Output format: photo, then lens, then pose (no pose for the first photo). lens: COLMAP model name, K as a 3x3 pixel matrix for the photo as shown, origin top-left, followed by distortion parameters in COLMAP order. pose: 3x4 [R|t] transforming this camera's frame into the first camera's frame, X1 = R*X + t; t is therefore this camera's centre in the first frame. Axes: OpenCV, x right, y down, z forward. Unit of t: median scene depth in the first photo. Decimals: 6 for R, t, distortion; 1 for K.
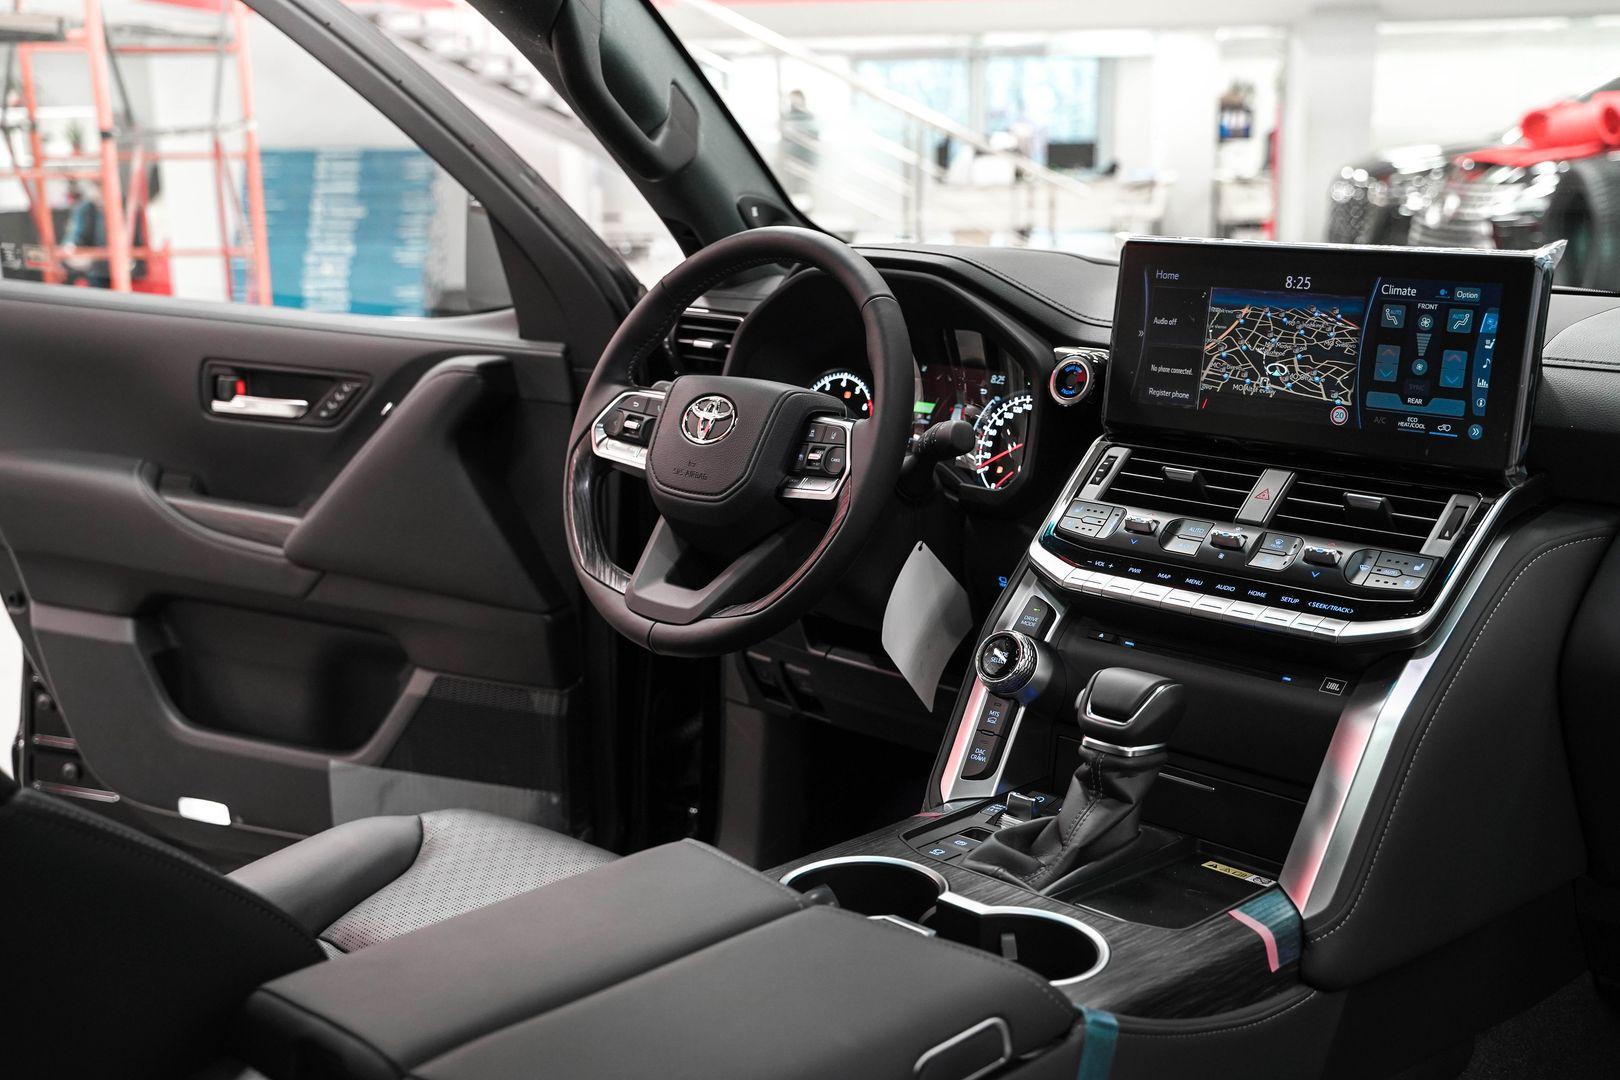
lens RADIAL K [[1839.8, 0, 815.4], [0, 1839.8, 540.1], [0, 0, 1]] dist [0.015483, 0.000000]
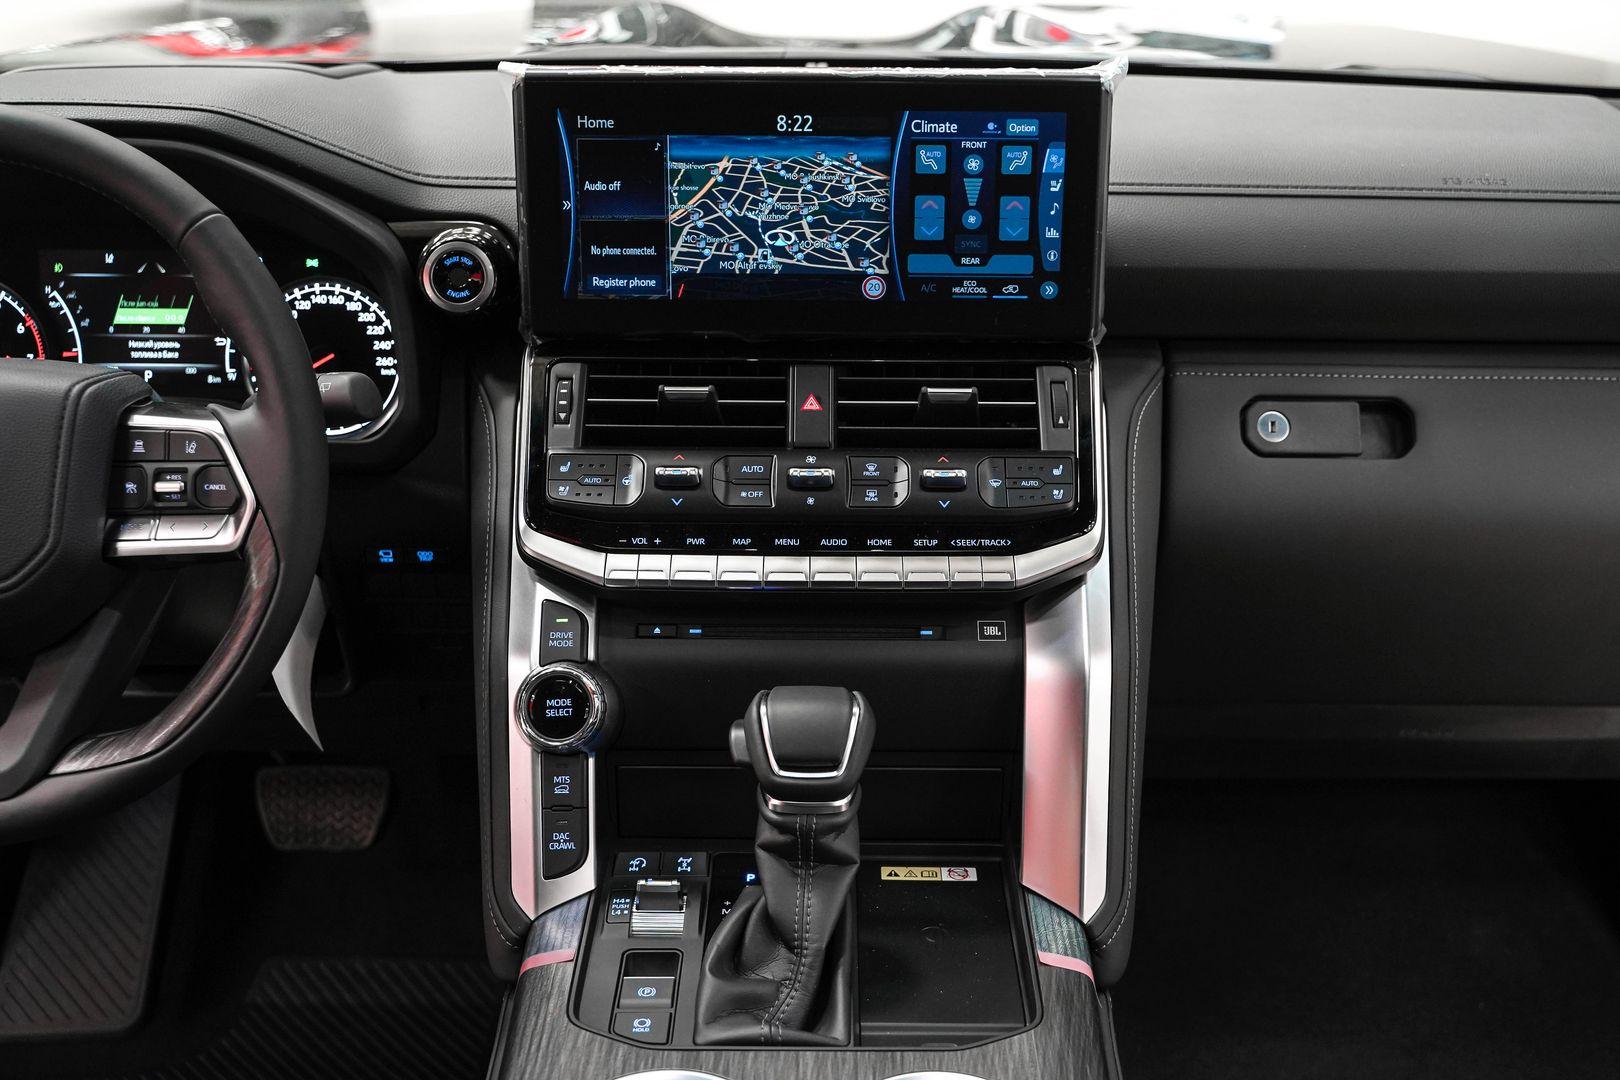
lens RADIAL K [[1679.8, 0, 827.8], [0, 1679.8, 524.4], [0, 0, 1]] dist [-0.015078, 0.000000]
pose [[0.718440, -0.288415, 0.632978, -0.215329], [0.141490, 0.951558, 0.272981, -0.165725], [-0.681047, -0.106560, 0.724445, 0.453621]]
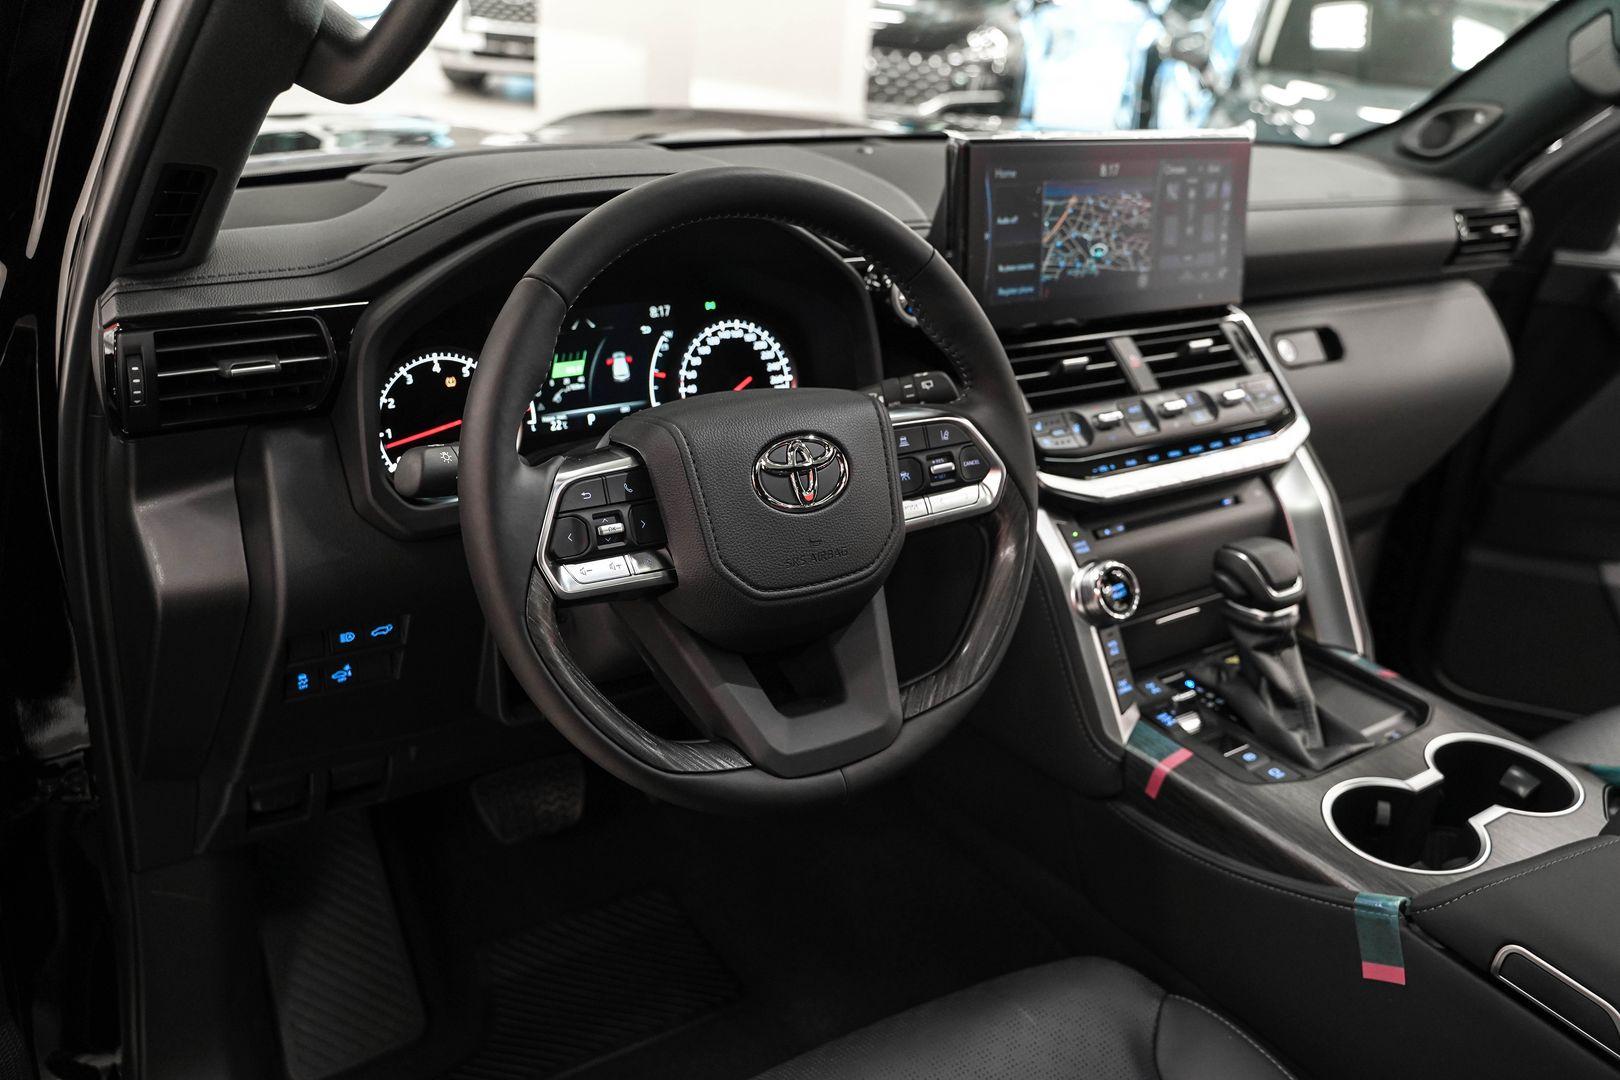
lens RADIAL K [[1311.4, 0, 816.0], [0, 1311.4, 542.0], [0, 0, 1]] dist [-0.110850, 0.084239]
pose [[0.219548, -0.393213, 0.892850, -0.548015], [0.146033, 0.918114, 0.368431, -0.241334], [-0.964610, 0.049497, 0.258992, 0.957098]]
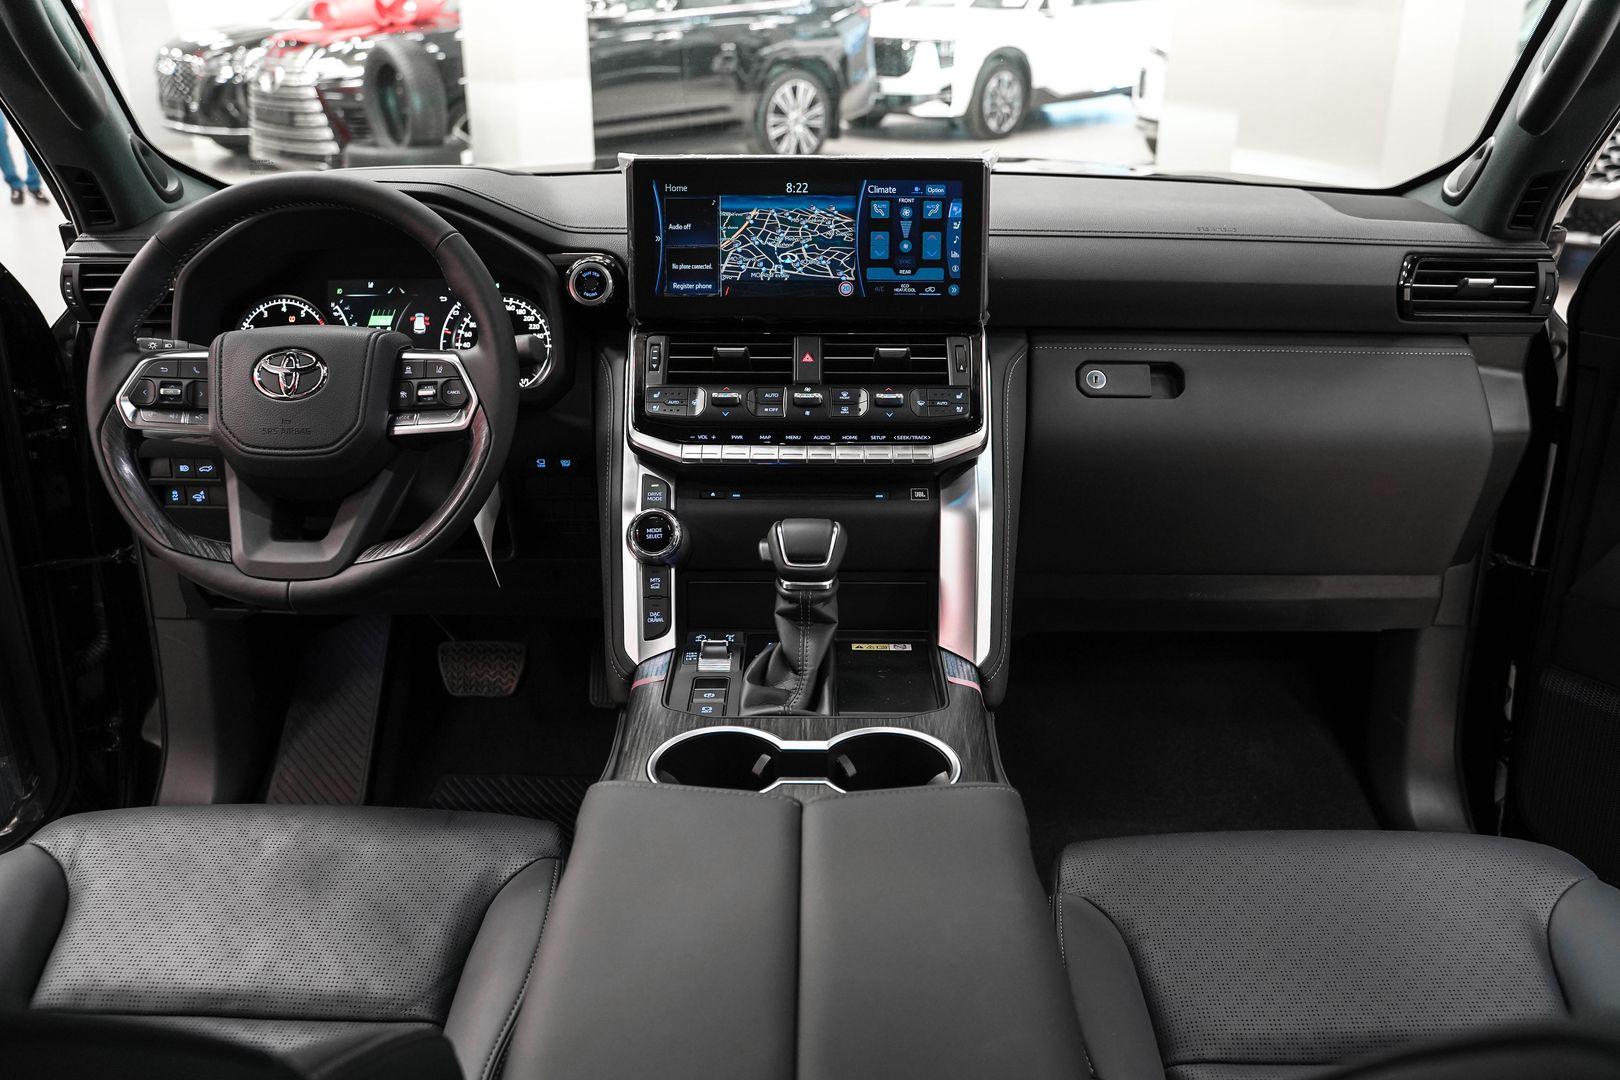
lens RADIAL K [[1311.4, 0, 806.8], [0, 1311.4, 529.7], [0, 0, 1]] dist [-0.110850, 0.084239]
pose [[0.722711, -0.258027, 0.641180, -0.359134], [0.146101, 0.963769, 0.223166, -0.109365], [-0.675532, -0.067608, 0.734224, 0.314830]]
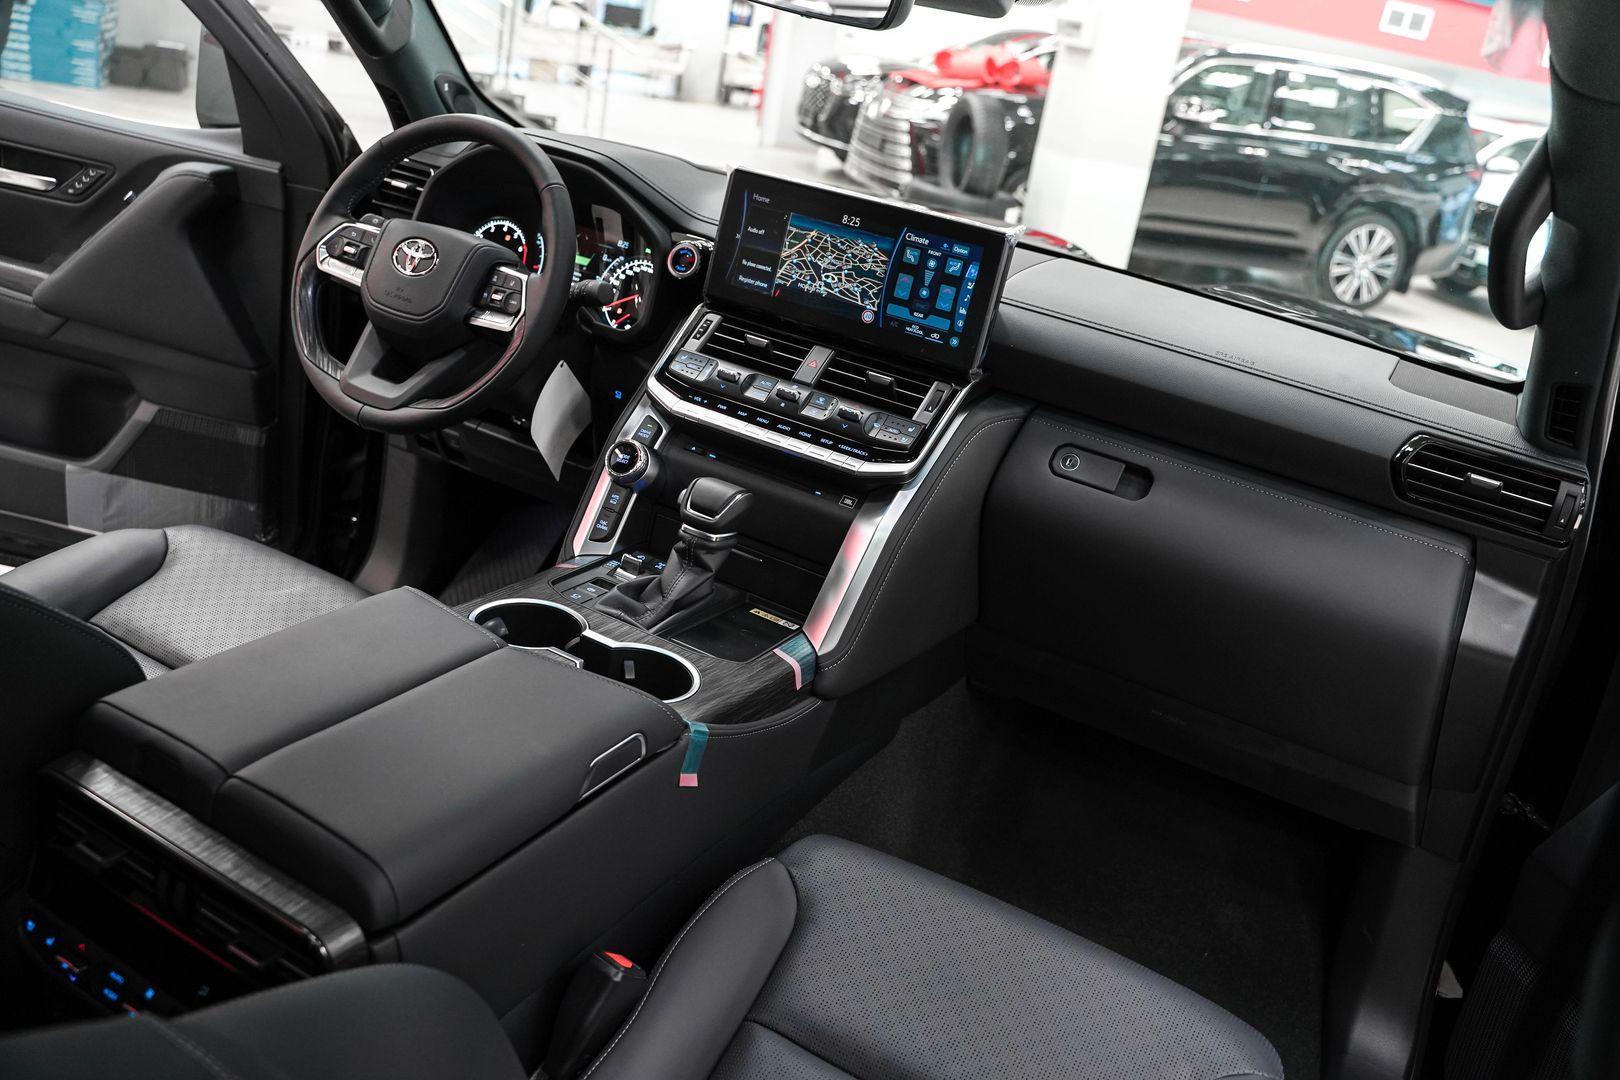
lens RADIAL K [[1311.4, 0, 813.9], [0, 1311.4, 529.8], [0, 0, 1]] dist [-0.110850, 0.084239]
pose [[0.946760, 0.059690, 0.316359, -0.075756], [-0.114622, 0.980767, 0.157979, -0.058123], [-0.300844, -0.185830, 0.935393, -0.001328]]
